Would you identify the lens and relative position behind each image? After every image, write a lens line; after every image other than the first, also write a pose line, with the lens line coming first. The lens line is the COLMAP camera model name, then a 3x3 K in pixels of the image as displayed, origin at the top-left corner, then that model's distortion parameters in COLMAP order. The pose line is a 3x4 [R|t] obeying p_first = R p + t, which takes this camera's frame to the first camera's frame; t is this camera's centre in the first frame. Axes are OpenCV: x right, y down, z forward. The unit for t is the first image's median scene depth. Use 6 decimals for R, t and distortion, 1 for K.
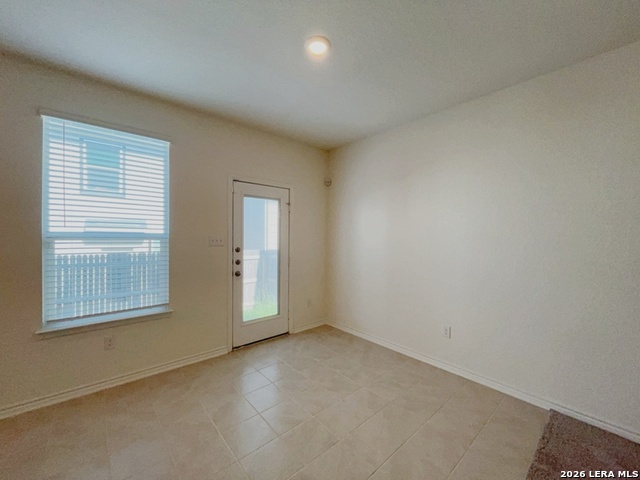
lens RADIAL K [[258.8, 0, 322.4], [0, 258.8, 238.7], [0, 0, 1]] dist [-0.001069, 0.000163]
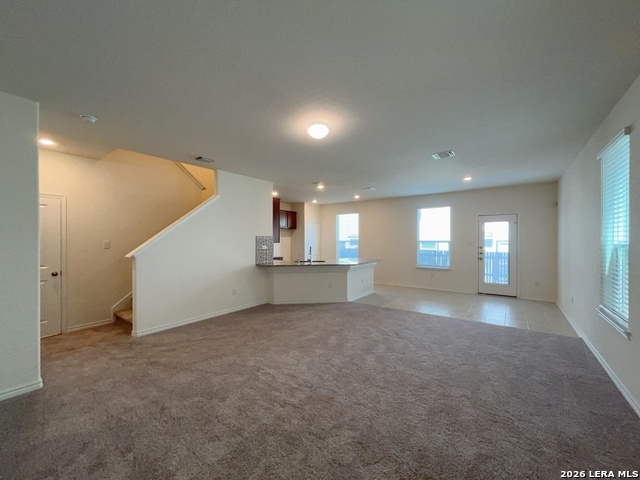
lens RADIAL K [[258.8, 0, 322.0], [0, 258.8, 239.9], [0, 0, 1]] dist [-0.001069, 0.000163]
pose [[0.216460, -0.008016, -0.976259, 1.392196], [-0.004211, 0.999949, -0.009144, 0.003164], [0.976282, 0.006090, 0.216415, -0.708268]]
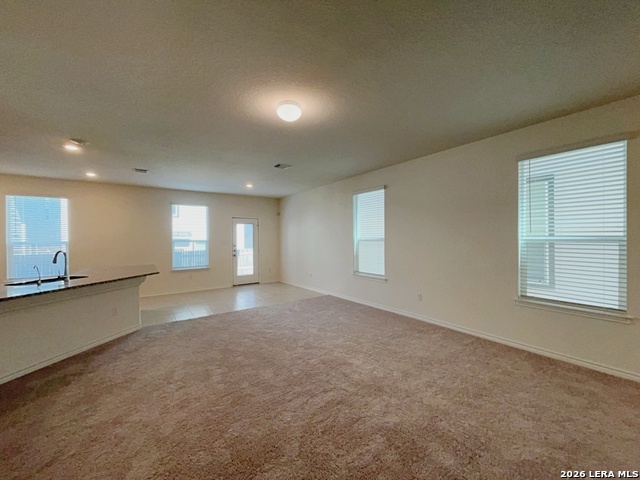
lens RADIAL K [[258.8, 0, 323.1], [0, 258.8, 238.5], [0, 0, 1]] dist [-0.001069, 0.000163]
pose [[0.995344, -0.019576, -0.094378, 0.698679], [0.019022, 0.999796, -0.006767, 0.006114], [0.094491, 0.004940, 0.995513, -1.287577]]
